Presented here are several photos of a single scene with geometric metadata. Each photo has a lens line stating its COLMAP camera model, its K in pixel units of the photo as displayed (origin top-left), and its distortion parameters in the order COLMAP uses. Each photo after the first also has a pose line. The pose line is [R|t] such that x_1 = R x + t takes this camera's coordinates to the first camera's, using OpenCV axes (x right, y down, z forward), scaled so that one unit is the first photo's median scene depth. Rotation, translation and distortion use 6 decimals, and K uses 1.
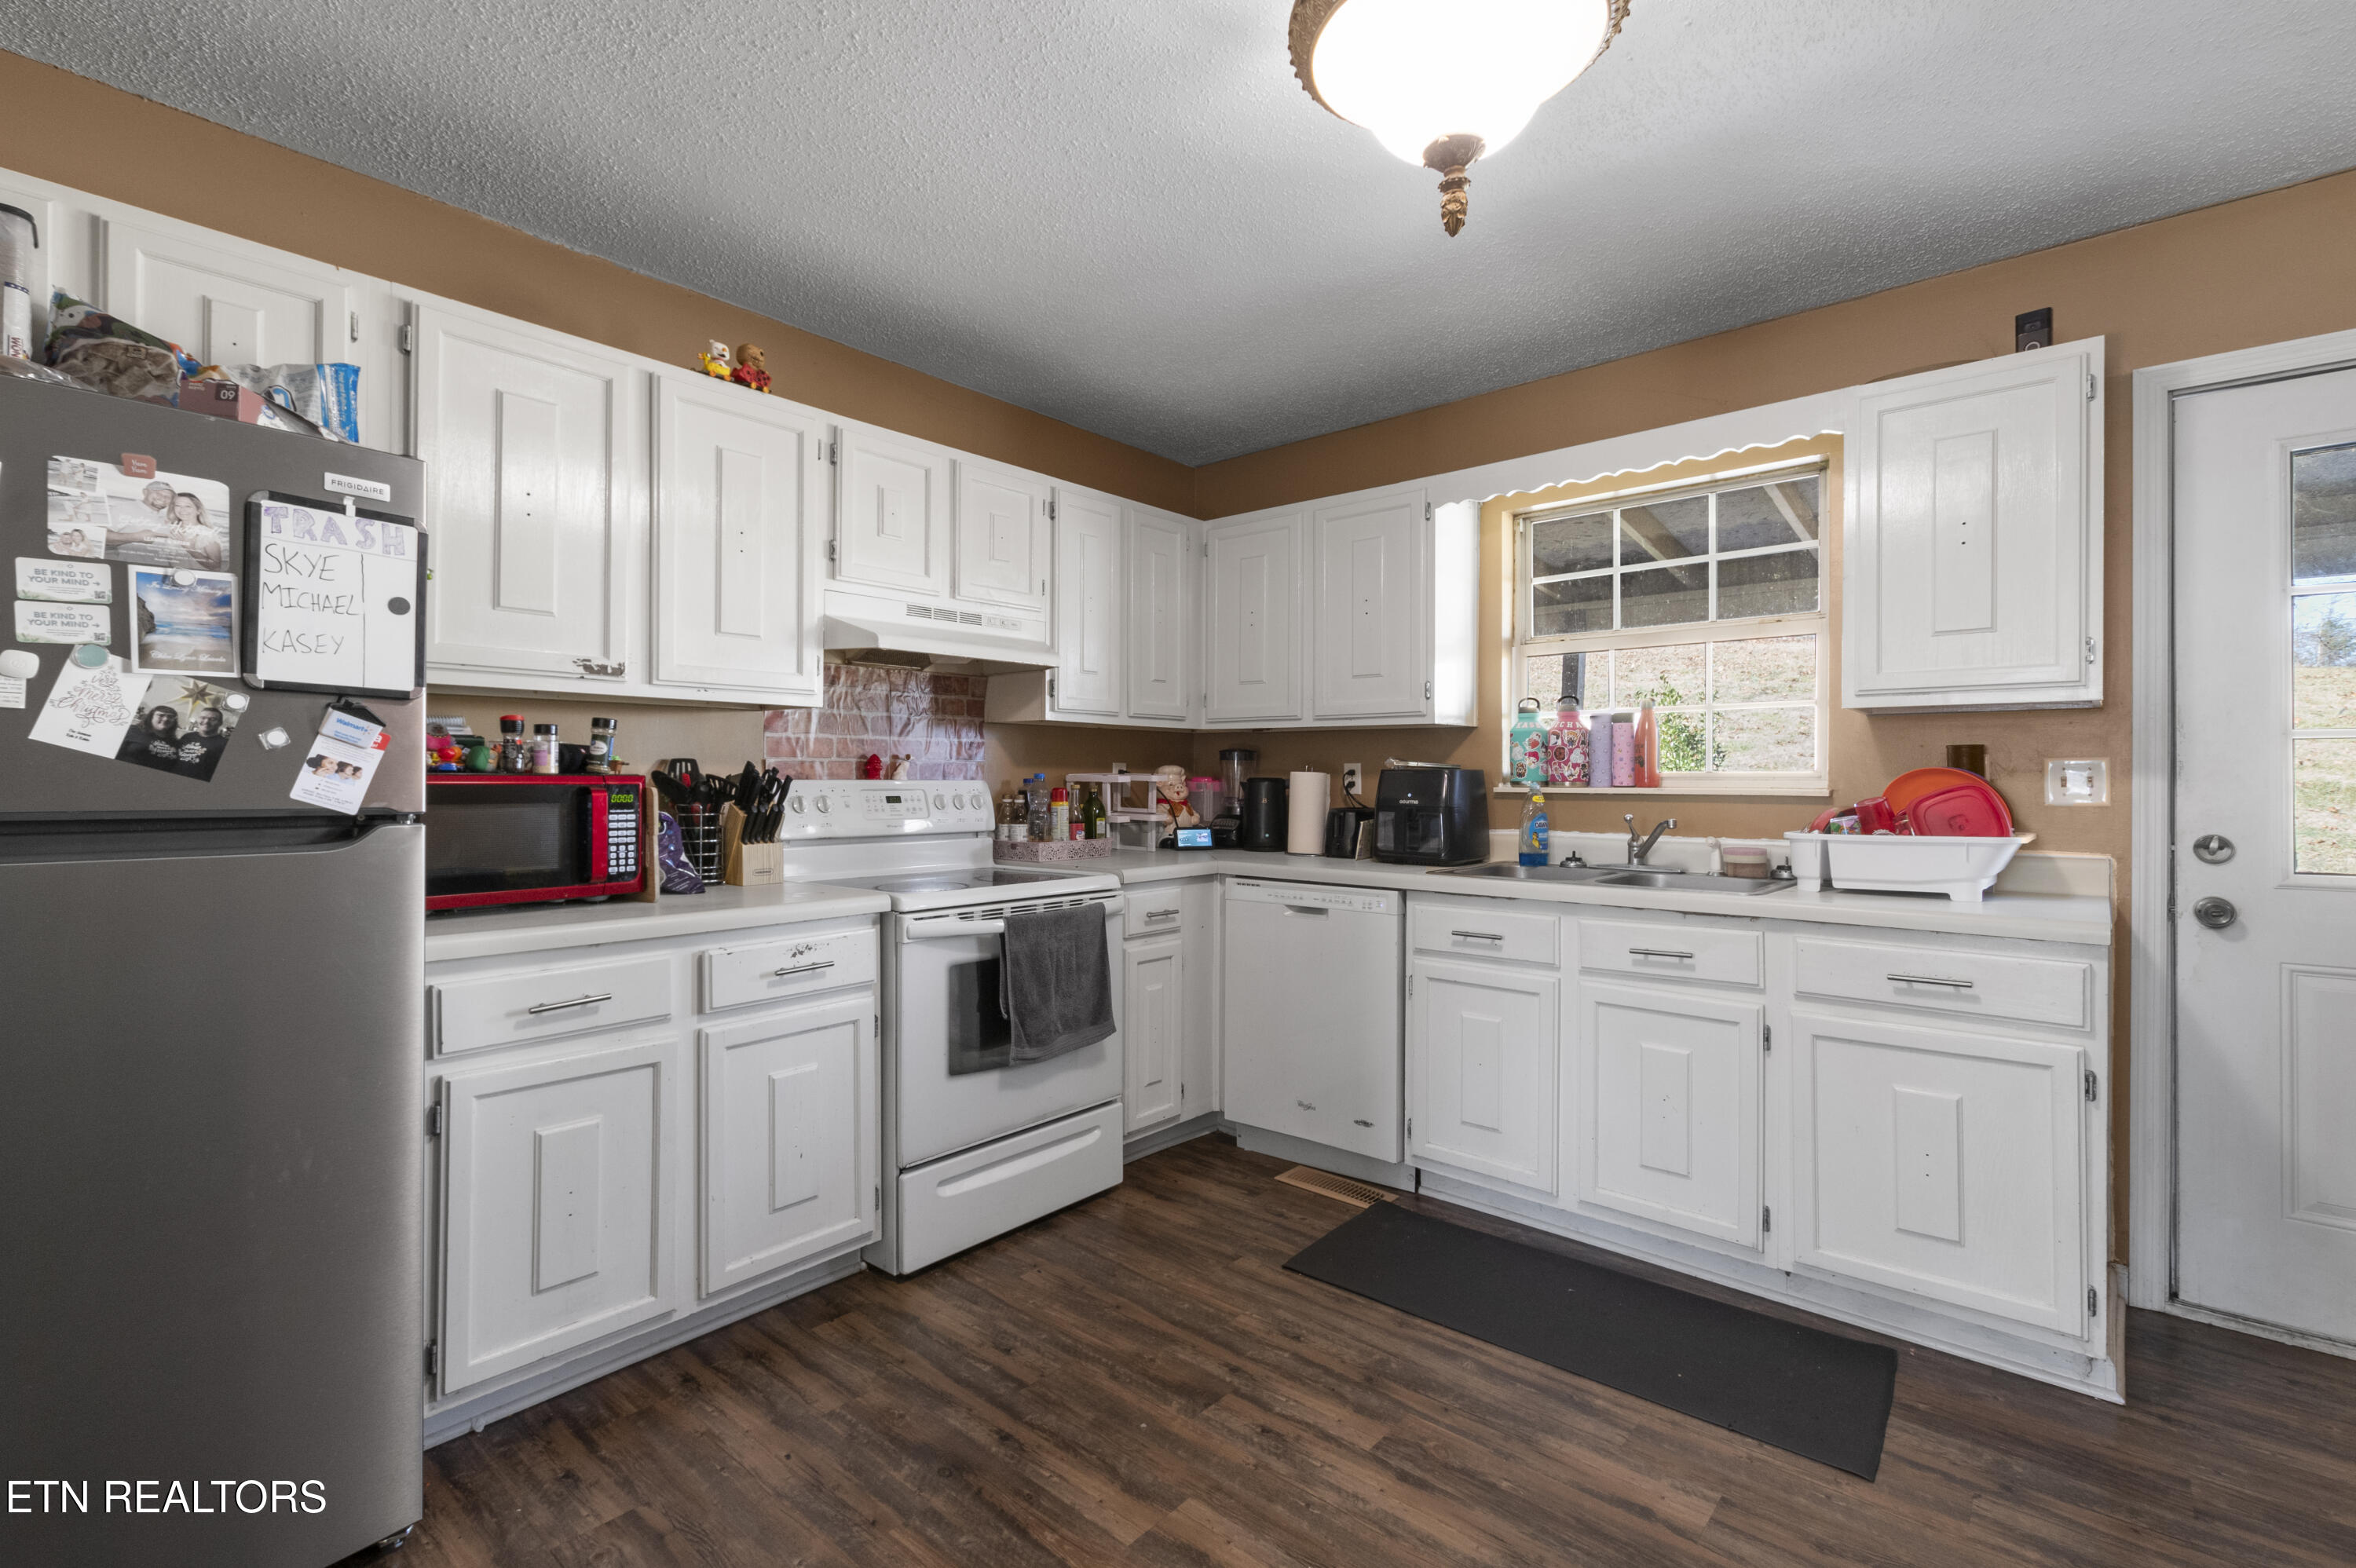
lens RADIAL K [[1041.2, 0, 1155.1], [0, 1041.2, 774.7], [0, 0, 1]] dist [0.001117, -0.000441]
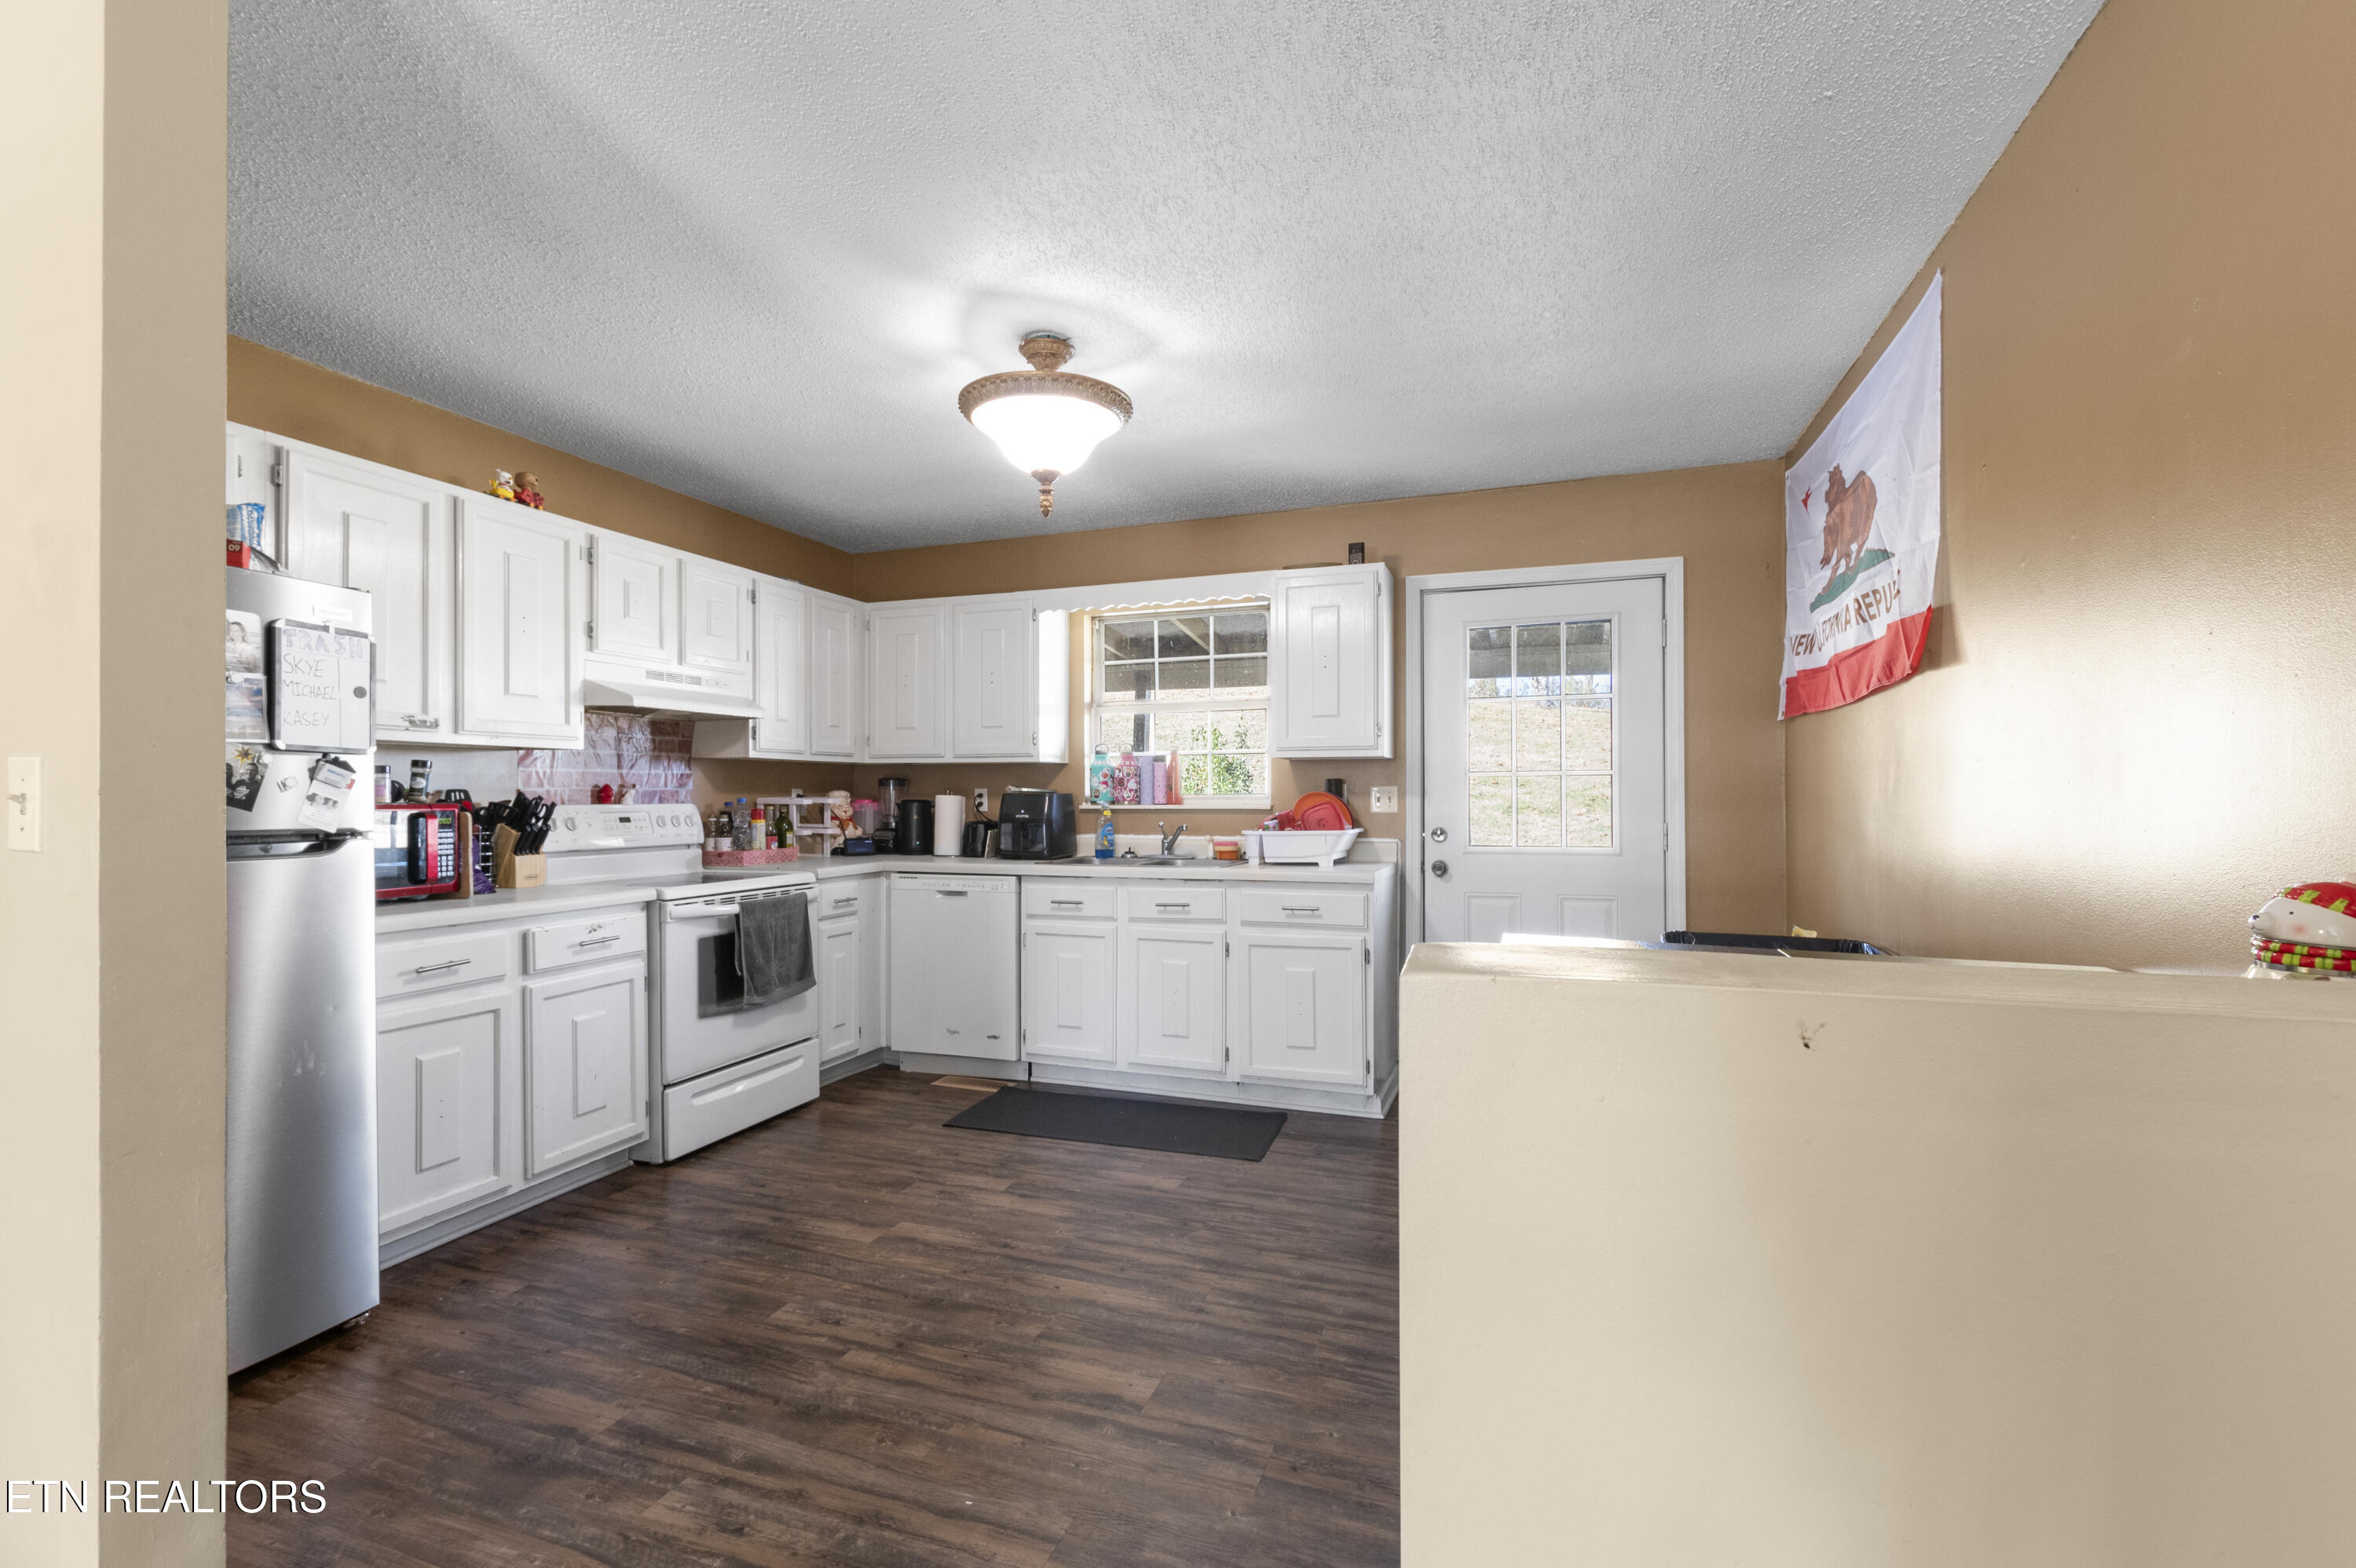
lens RADIAL K [[1020.7, 0, 1164.5], [0, 1020.7, 794.4], [0, 0, 1]] dist [-0.000437, 0.000049]
pose [[0.928334, -0.005941, 0.371700, -0.125780], [0.005239, 0.999982, 0.002898, -0.008898], [-0.371711, -0.000743, 0.928348, -0.490101]]
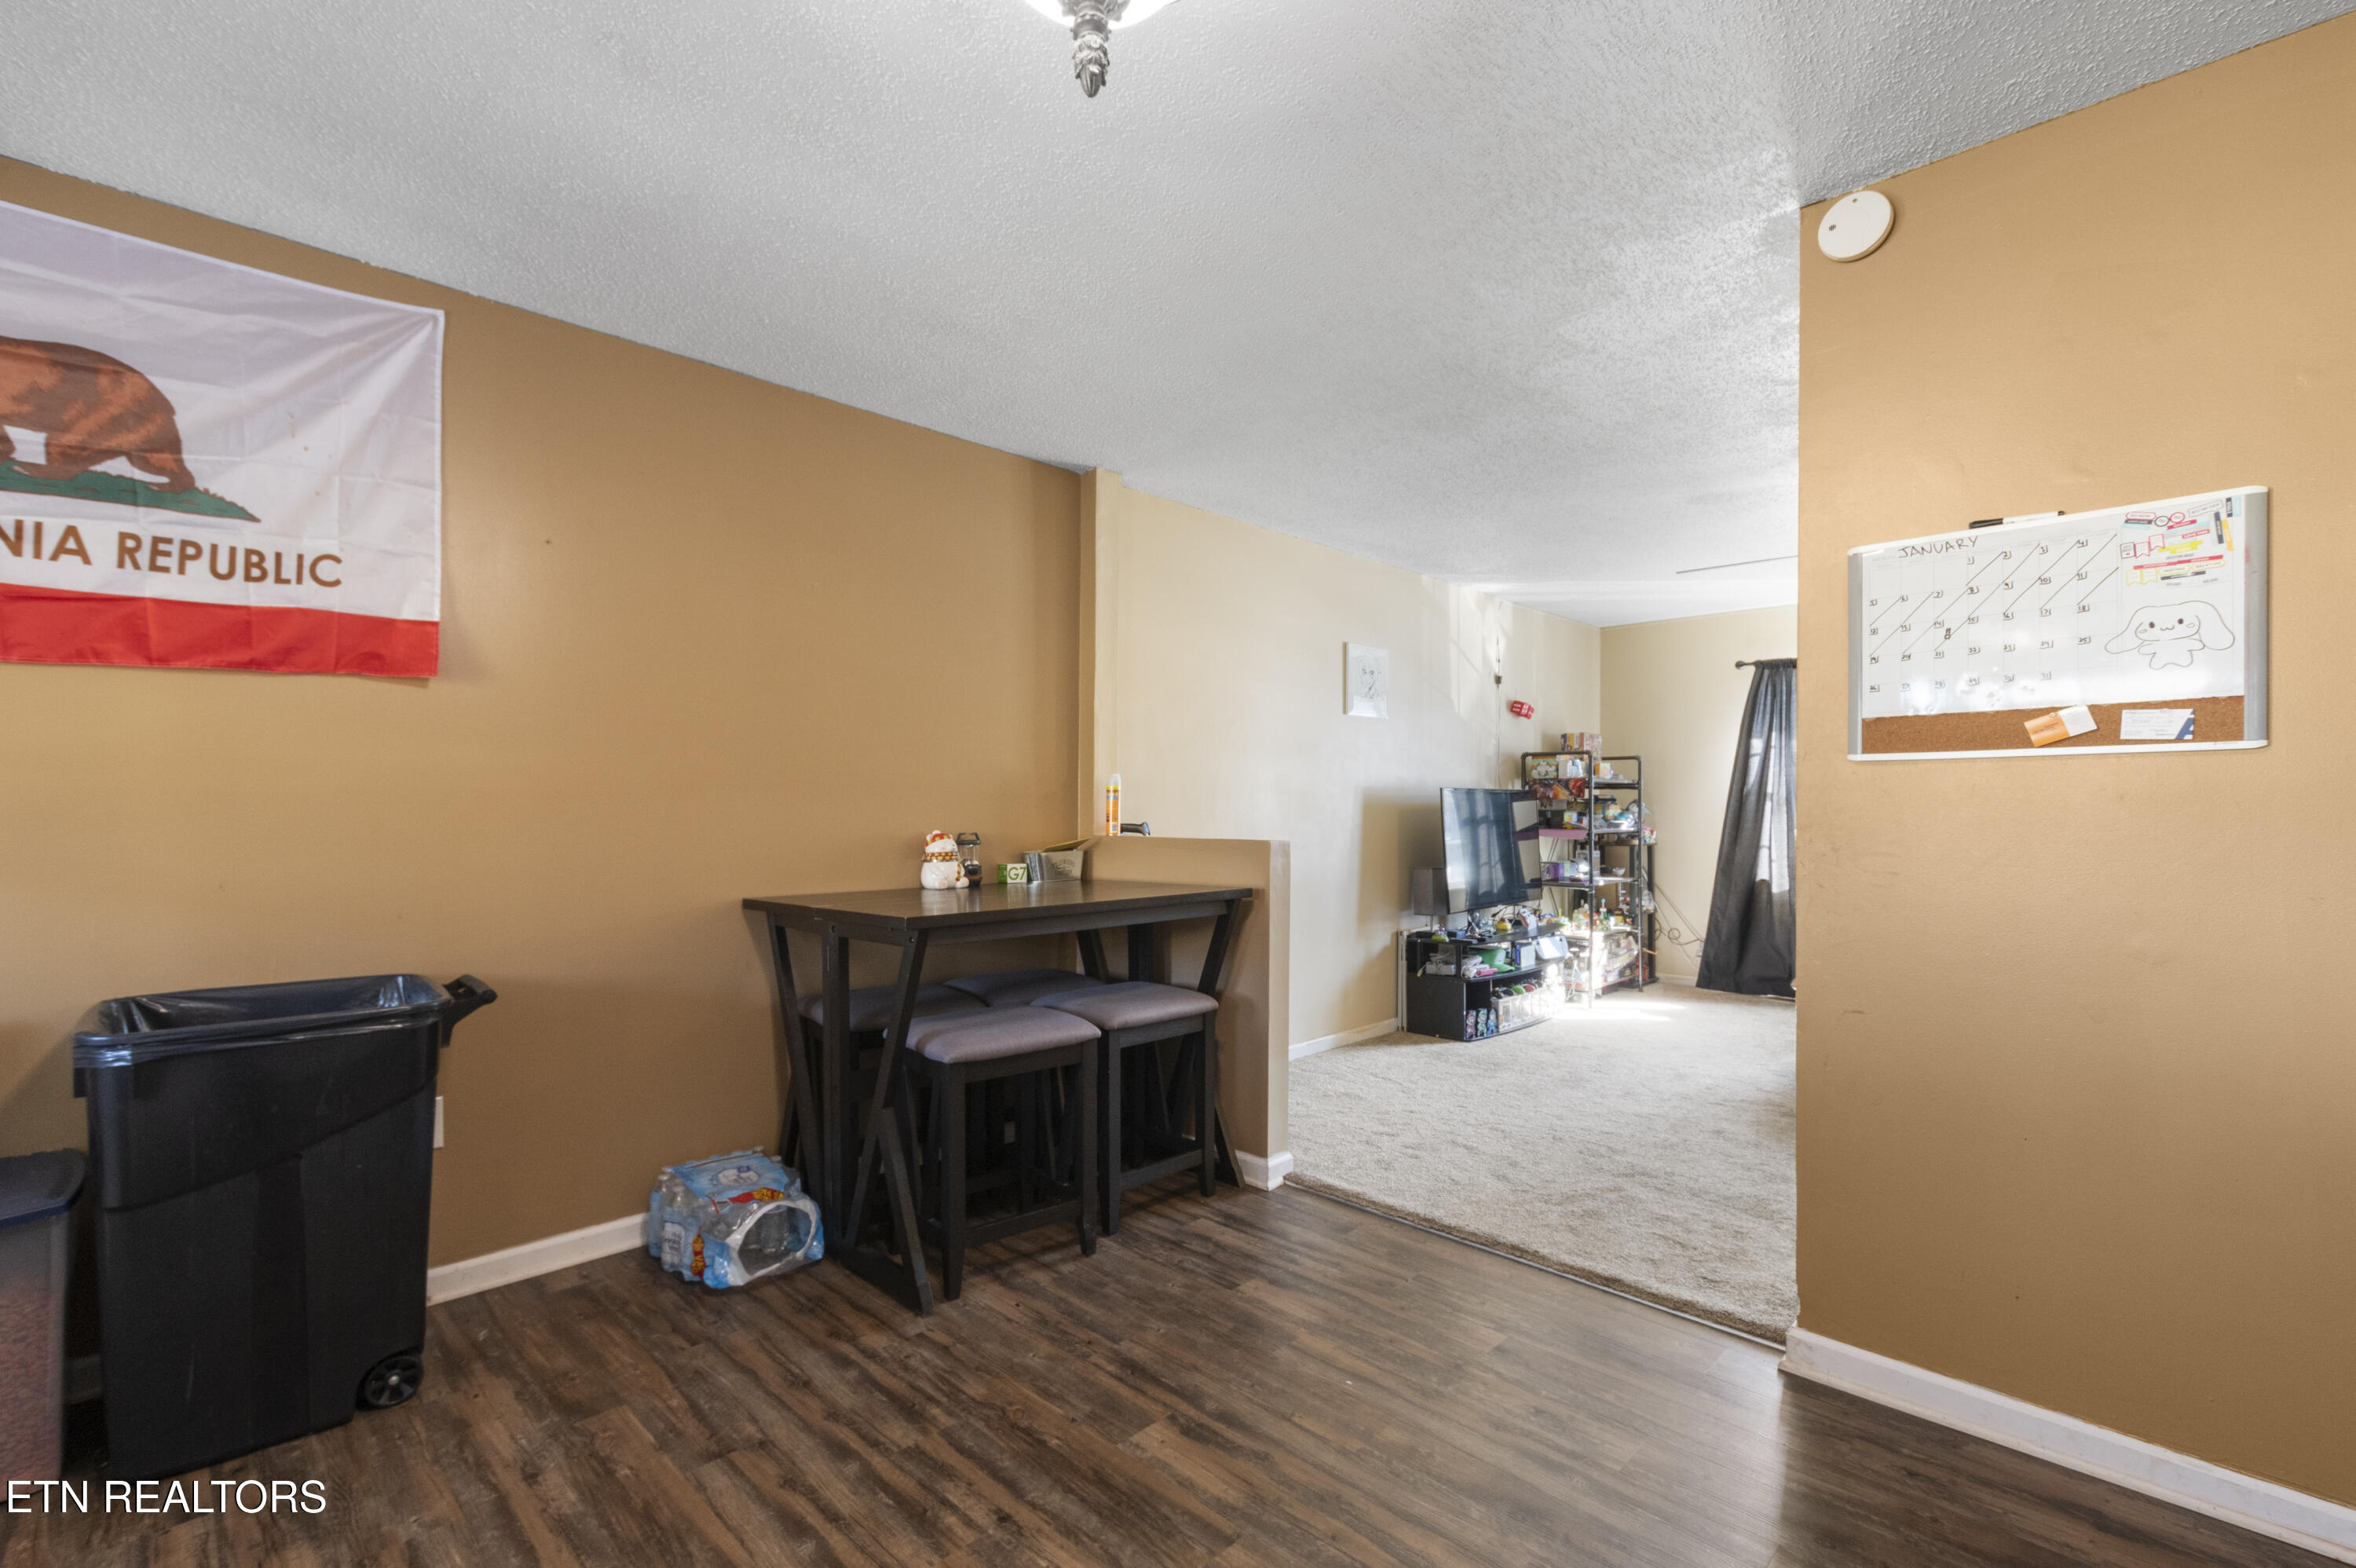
lens RADIAL K [[1021.7, 0, 1160.5], [0, 1021.7, 813.7], [0, 0, 1]] dist [0.000646, 0.000119]
pose [[-0.998429, -0.008842, 0.055329, 0.115196], [-0.009011, 0.999955, -0.002804, 0.006235], [-0.055302, -0.003298, -0.998464, 1.037076]]
